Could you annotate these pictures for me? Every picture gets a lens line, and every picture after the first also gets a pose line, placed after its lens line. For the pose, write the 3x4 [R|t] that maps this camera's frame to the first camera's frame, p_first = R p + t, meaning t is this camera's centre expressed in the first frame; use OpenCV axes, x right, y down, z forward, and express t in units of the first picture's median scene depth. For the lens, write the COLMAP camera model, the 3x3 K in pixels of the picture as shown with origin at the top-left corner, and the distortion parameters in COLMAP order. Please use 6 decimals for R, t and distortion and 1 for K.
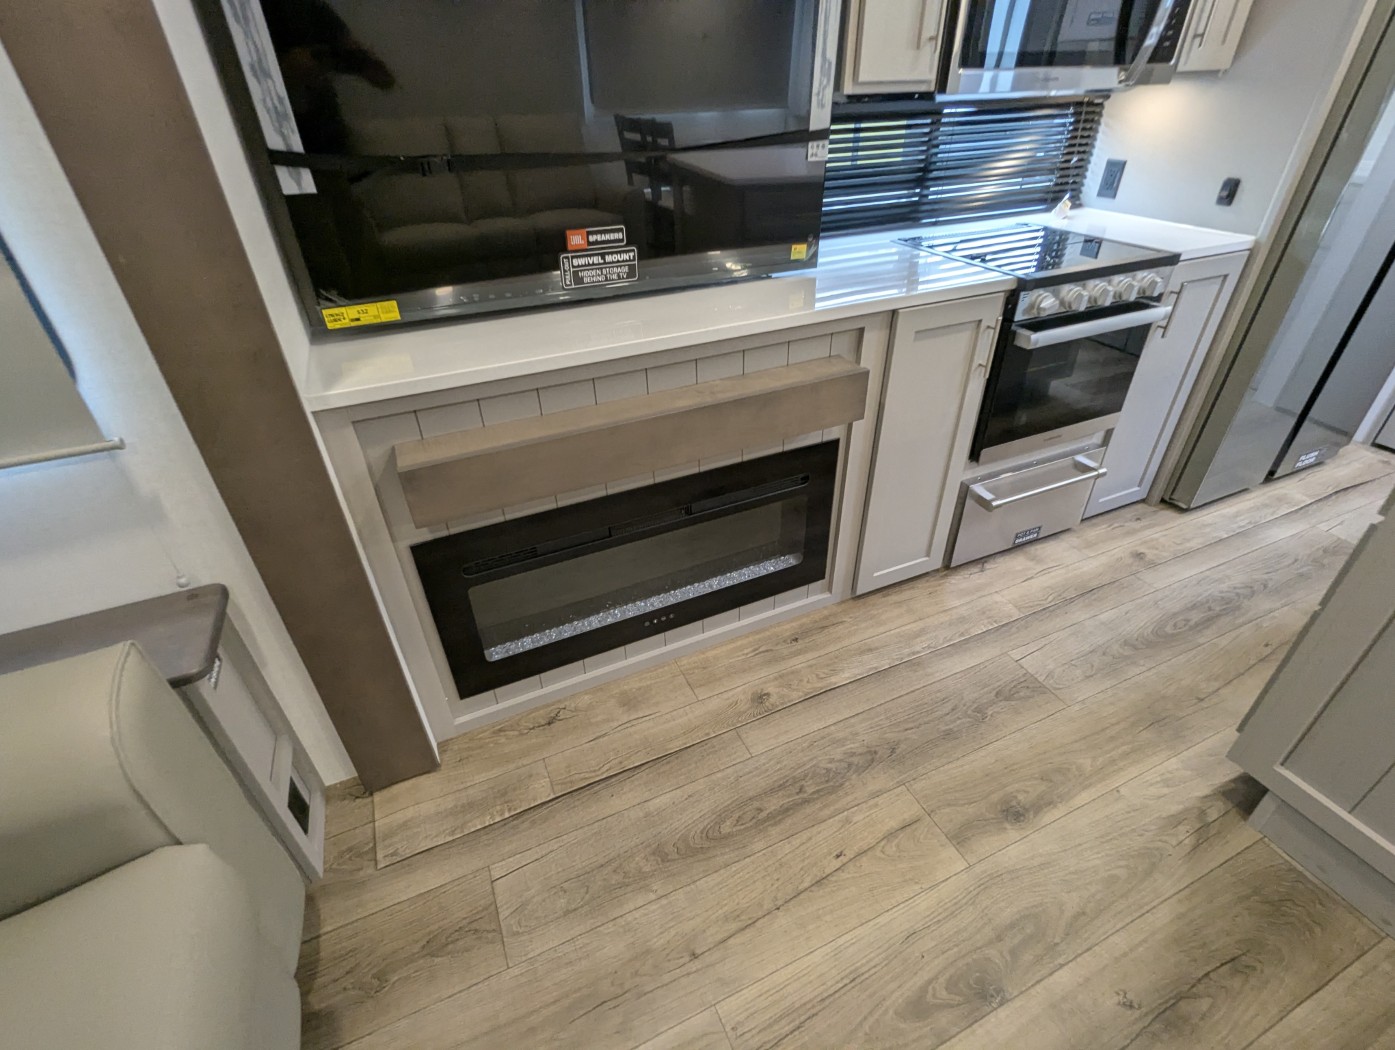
lens RADIAL K [[664.0, 0, 699.2], [0, 664.0, 520.2], [0, 0, 1]] dist [-0.001516, 0.000932]
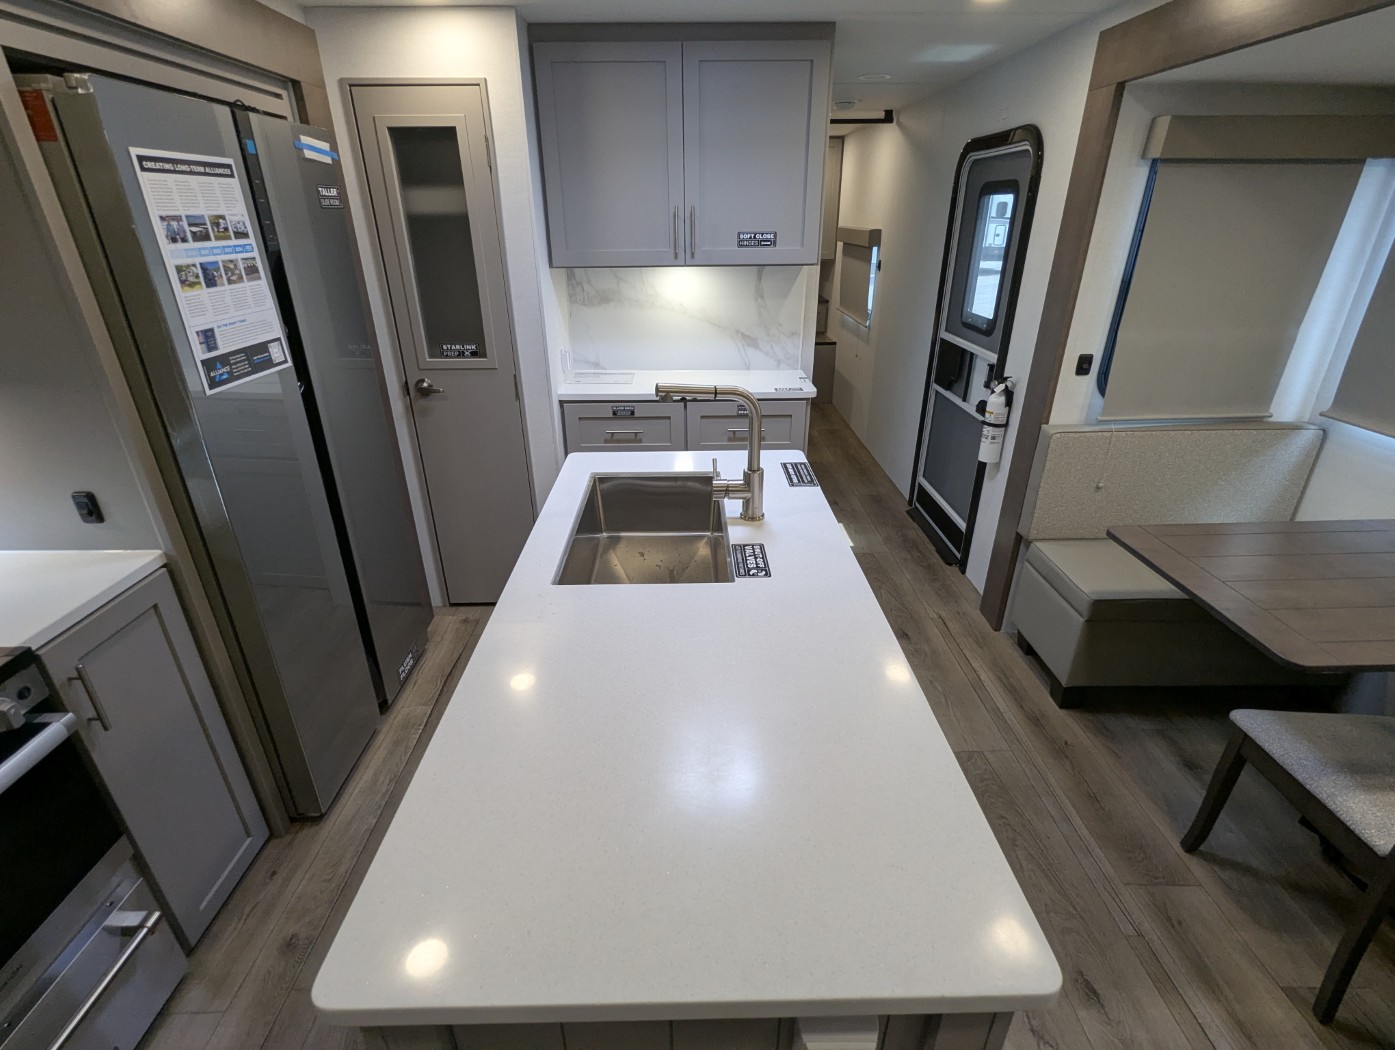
lens RADIAL K [[664.2, 0, 699.2], [0, 664.2, 523.8], [0, 0, 1]] dist [-0.003707, 0.000900]
pose [[0.394085, -0.368900, 0.841790, 0.481651], [0.506350, 0.851518, 0.136114, -0.260156], [-0.767011, 0.372600, 0.522363, 0.116158]]
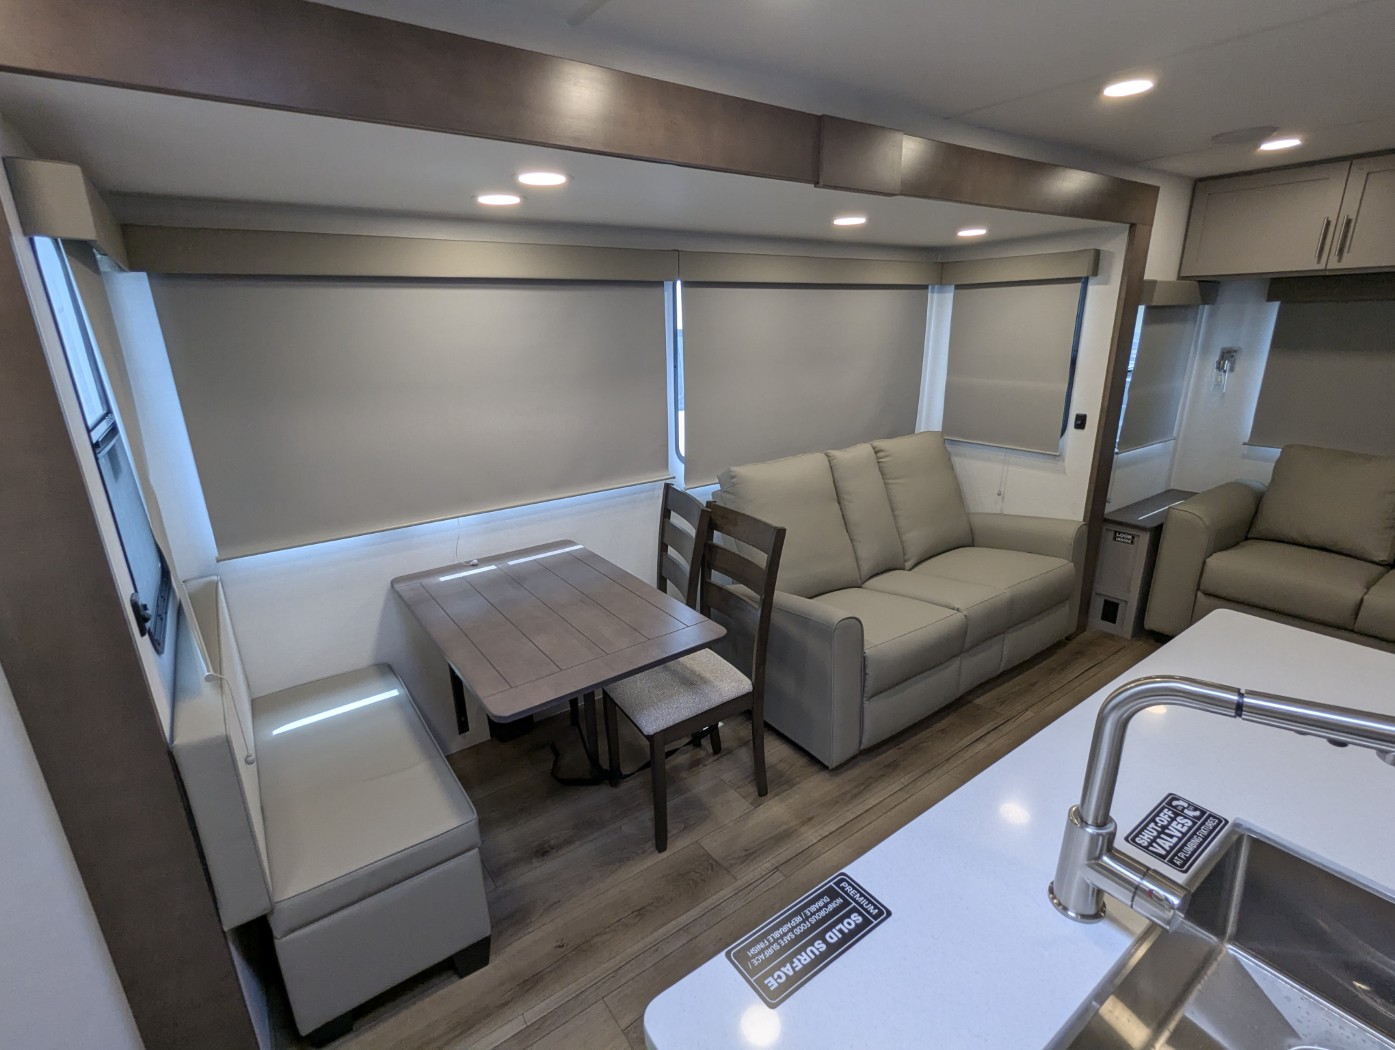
lens RADIAL K [[661.3, 0, 694.8], [0, 661.3, 522.7], [0, 0, 1]] dist [-0.000757, 0.000222]
pose [[-0.979644, 0.099994, -0.174065, 1.537246], [-0.072222, 0.633479, 0.770382, -0.580738], [0.187300, 0.767272, -0.613362, 0.542164]]
